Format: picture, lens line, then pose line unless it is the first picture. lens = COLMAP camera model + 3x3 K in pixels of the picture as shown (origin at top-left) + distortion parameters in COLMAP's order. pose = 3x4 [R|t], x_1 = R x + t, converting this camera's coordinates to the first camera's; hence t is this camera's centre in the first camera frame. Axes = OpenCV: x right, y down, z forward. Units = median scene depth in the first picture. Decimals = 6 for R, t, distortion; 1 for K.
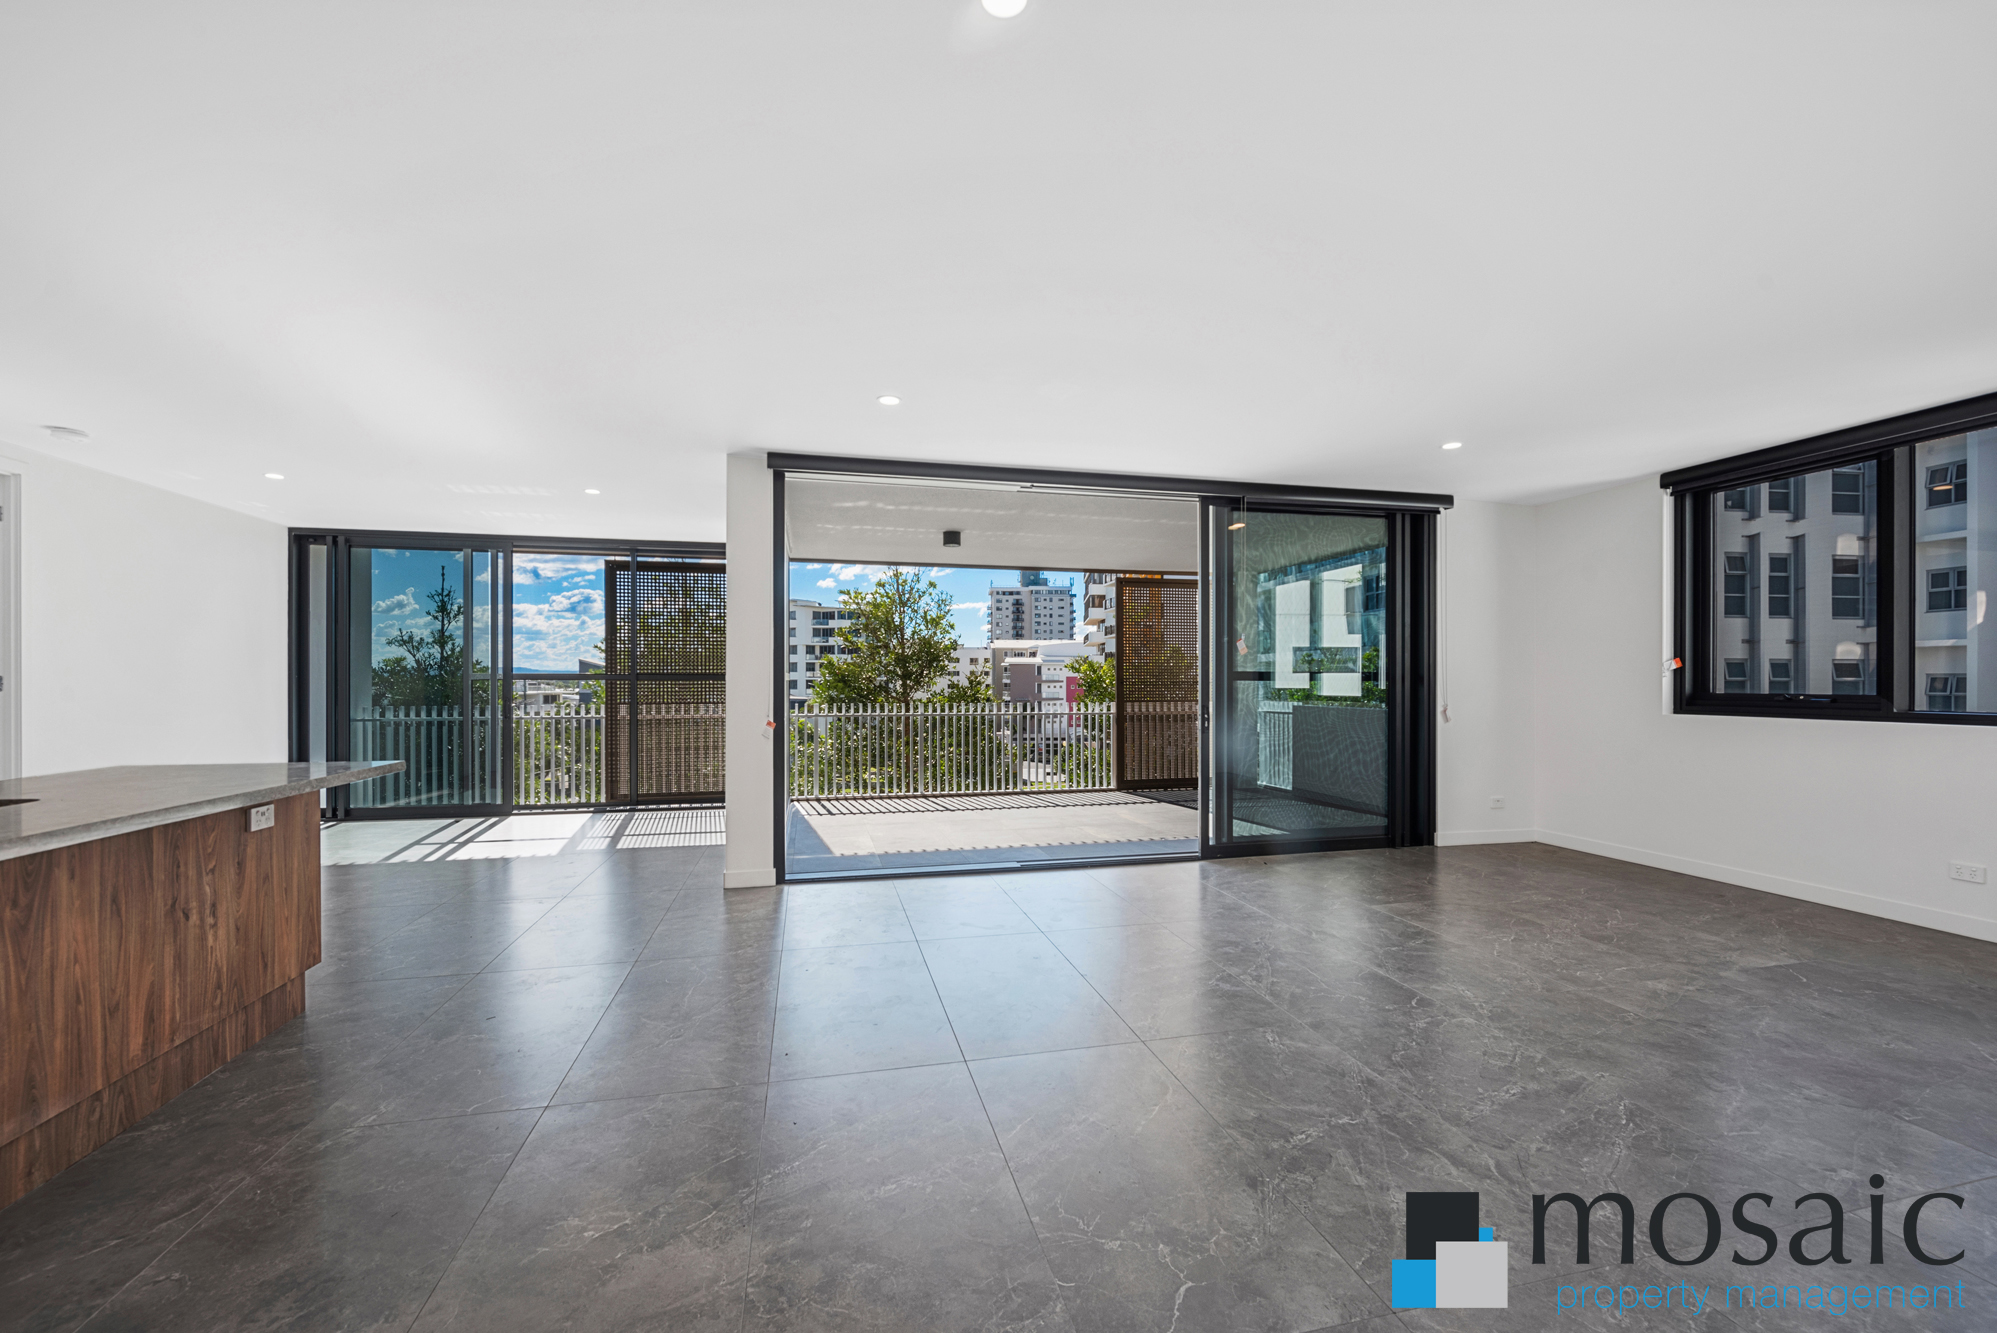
lens RADIAL K [[807.8, 0, 997.7], [0, 807.8, 675.9], [0, 0, 1]] dist [-0.002759, -0.000091]
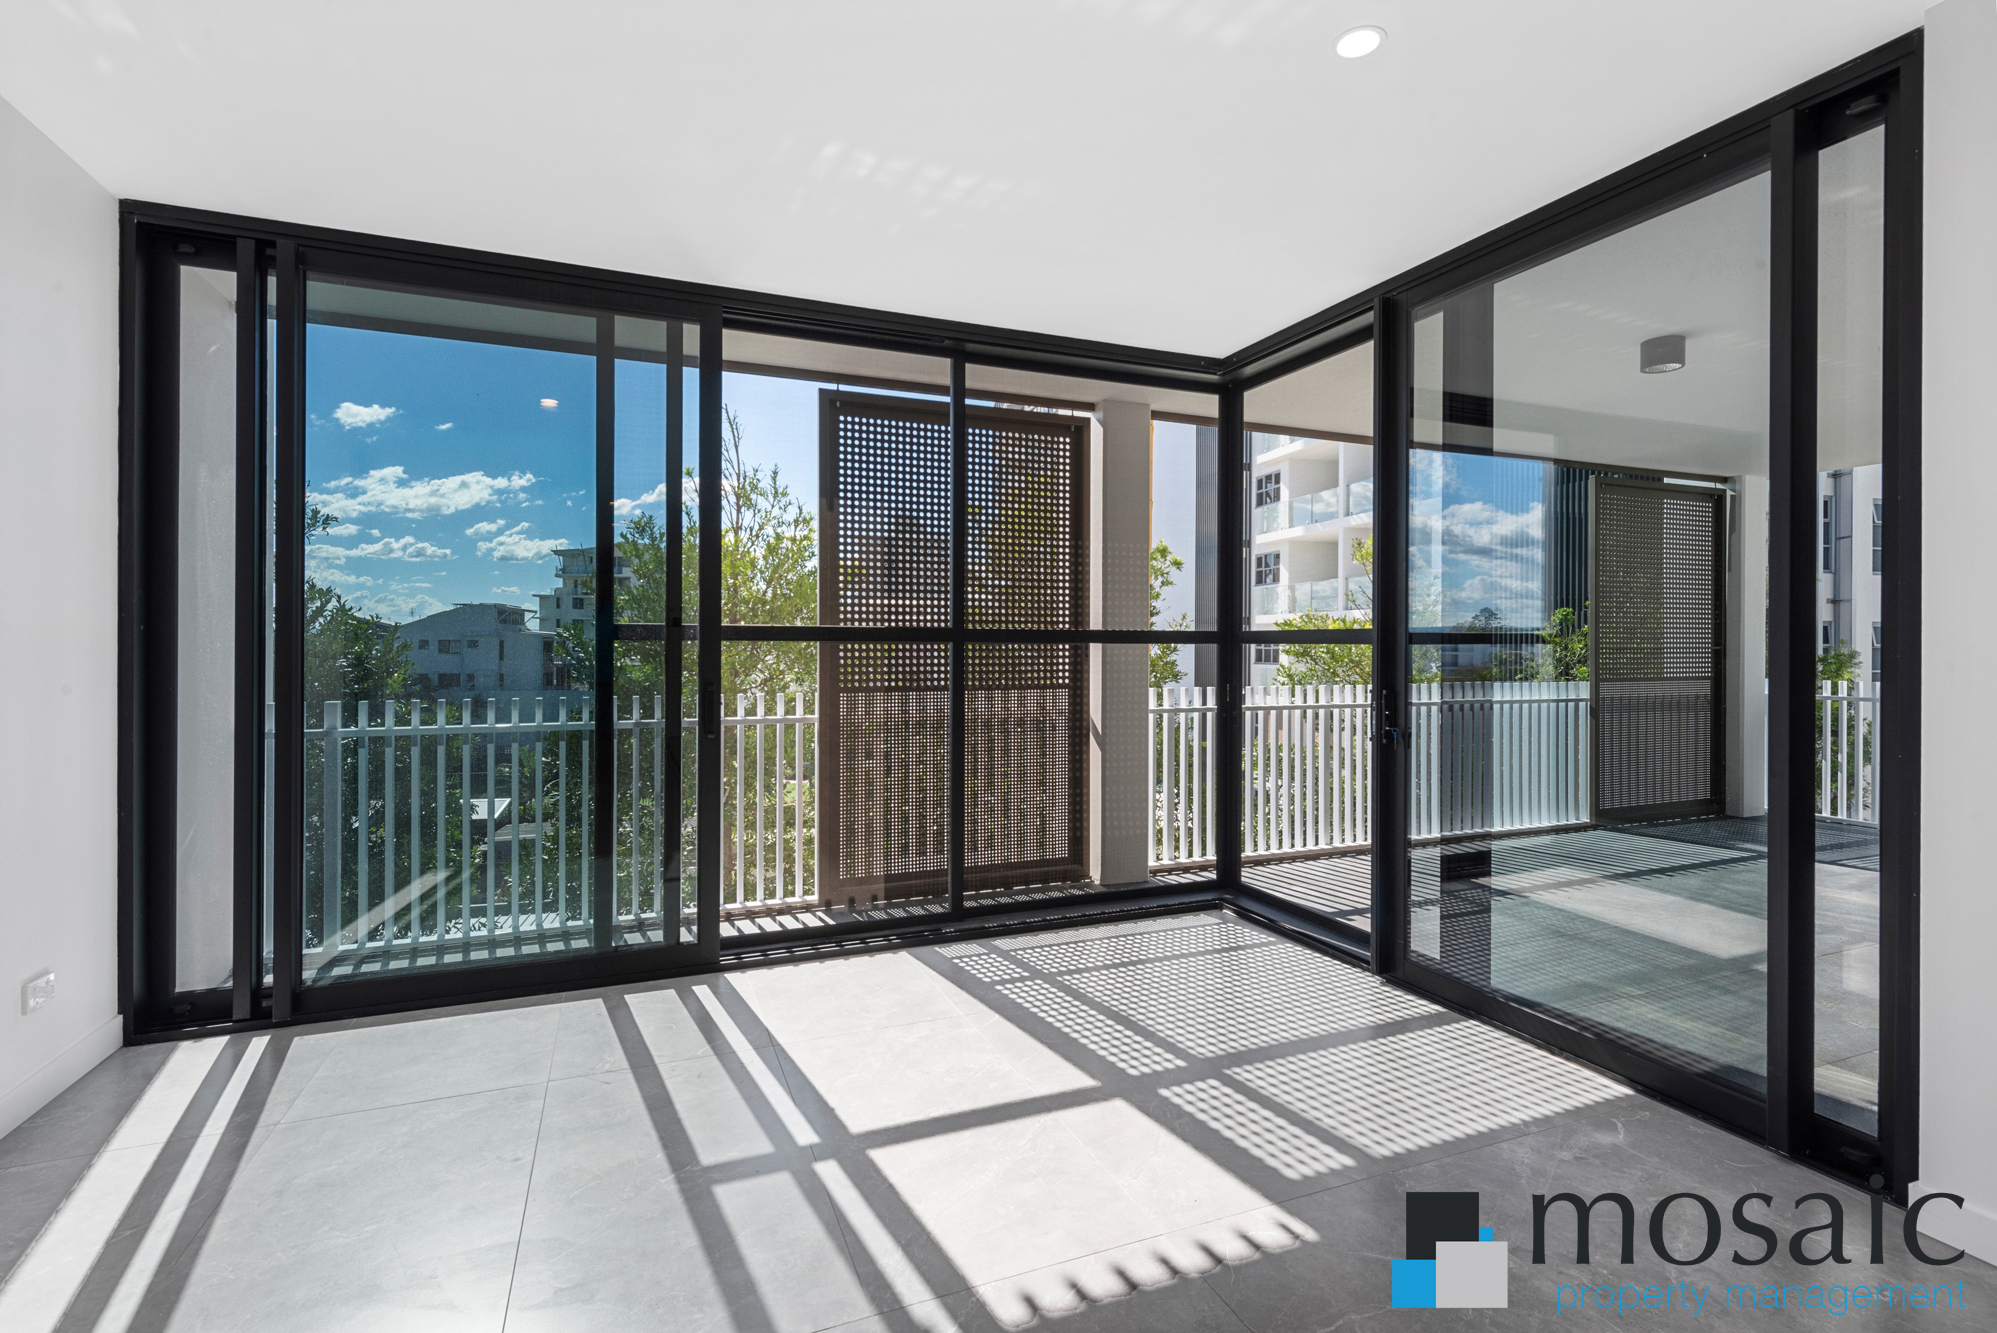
lens RADIAL K [[914.4, 0, 1012.6], [0, 914.4, 641.6], [0, 0, 1]] dist [-0.002370, 0.000658]
pose [[0.985583, 0.002966, 0.169164, -0.286421], [-0.003779, 0.999983, 0.004482, 0.001106], [-0.169148, -0.005057, 0.985578, 0.276002]]
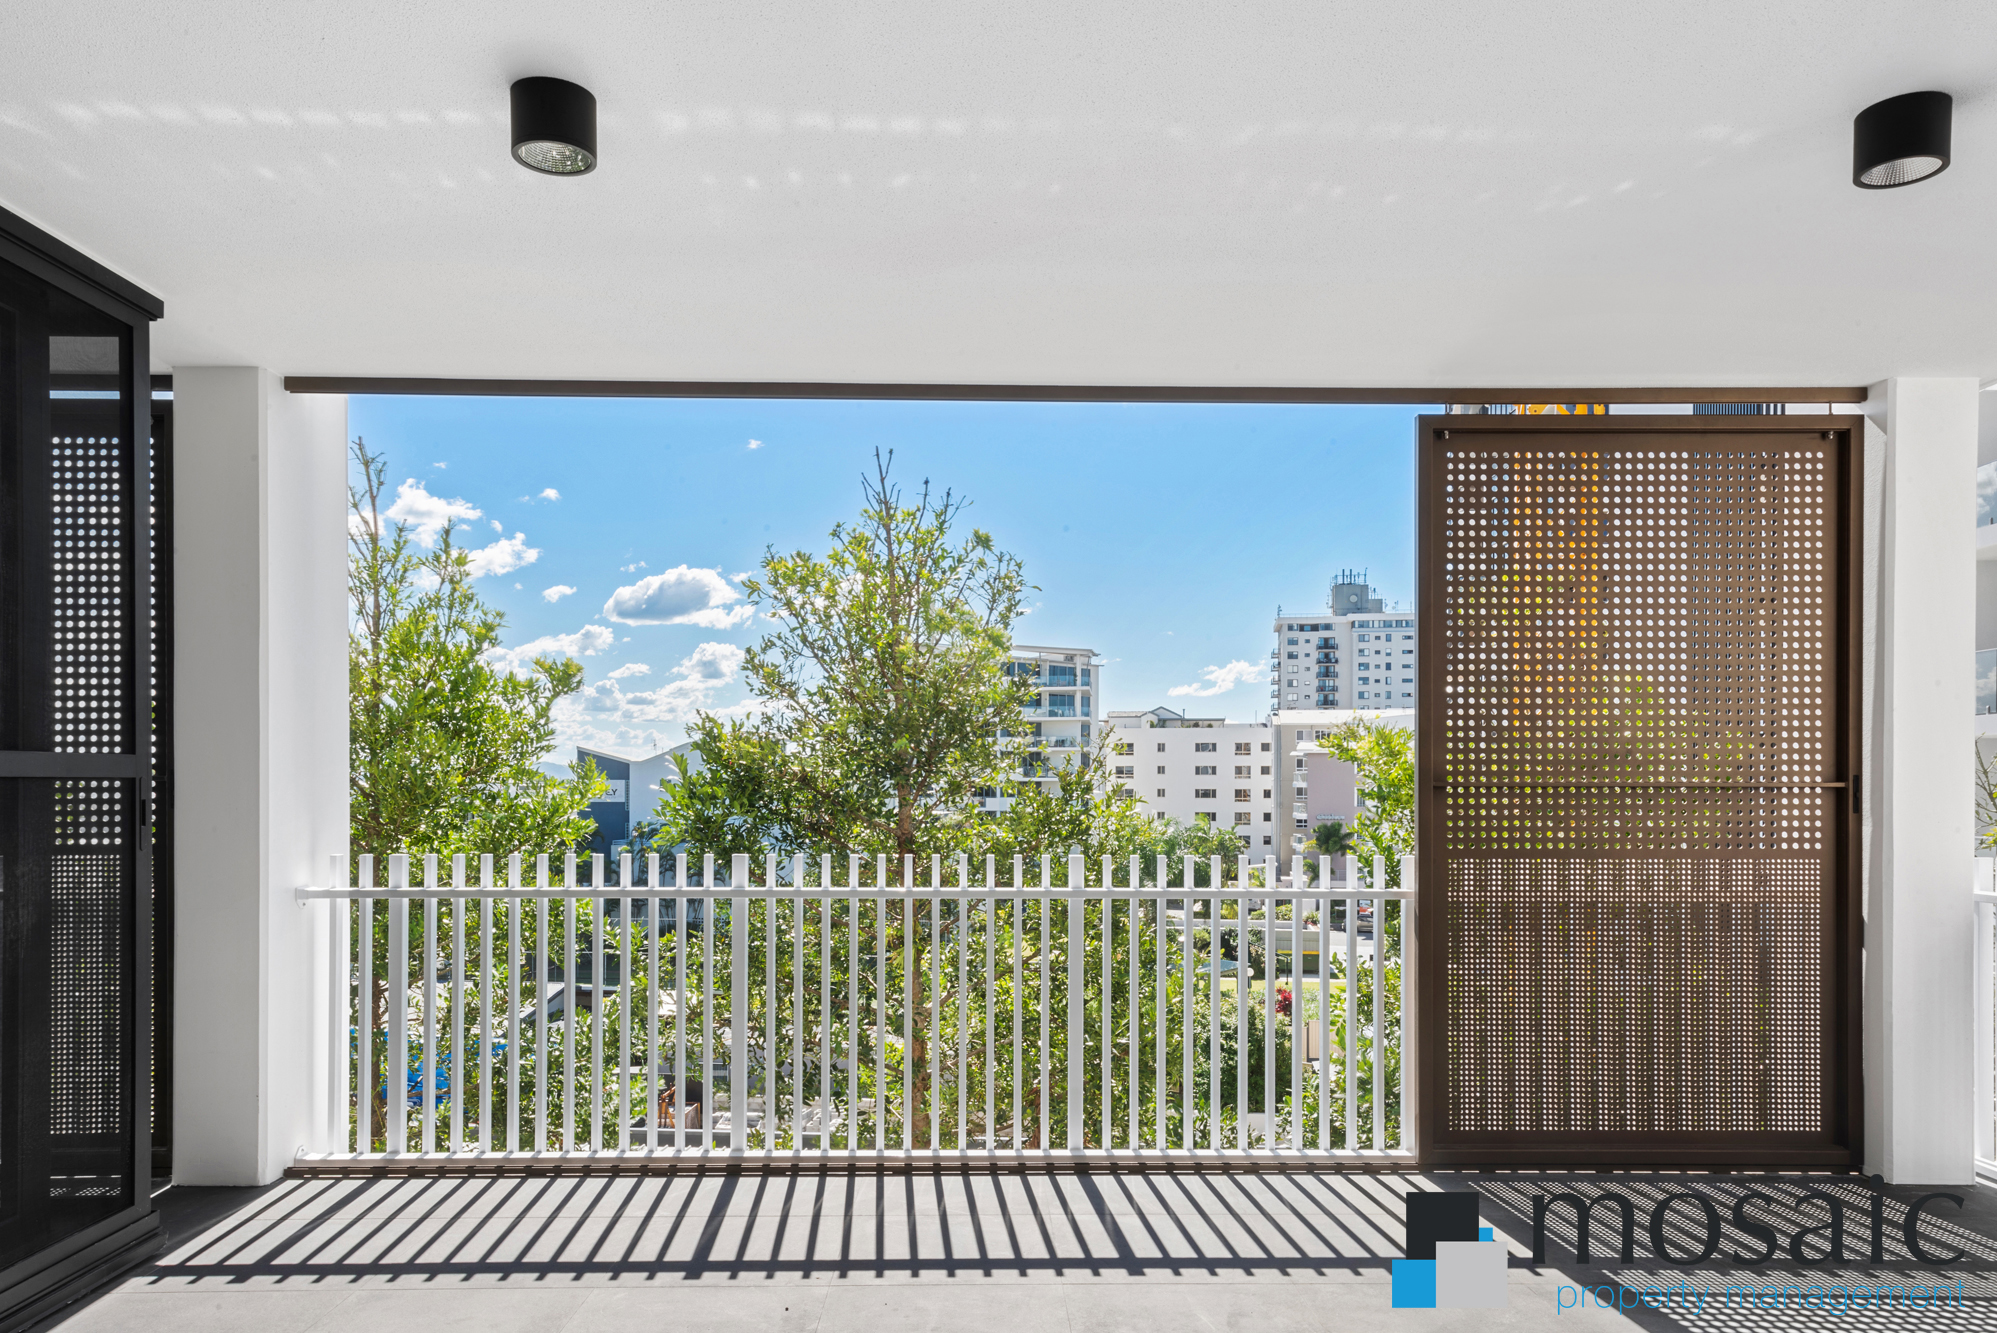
lens RADIAL K [[1341.6, 0, 1024.7], [0, 1341.6, 789.4], [0, 0, 1]] dist [0.014940, -0.008243]
pose [[0.979249, 0.001991, -0.202649, 0.075375], [0.000229, 0.999940, 0.010929, 0.002463], [0.202659, -0.010748, 0.979190, 0.357813]]
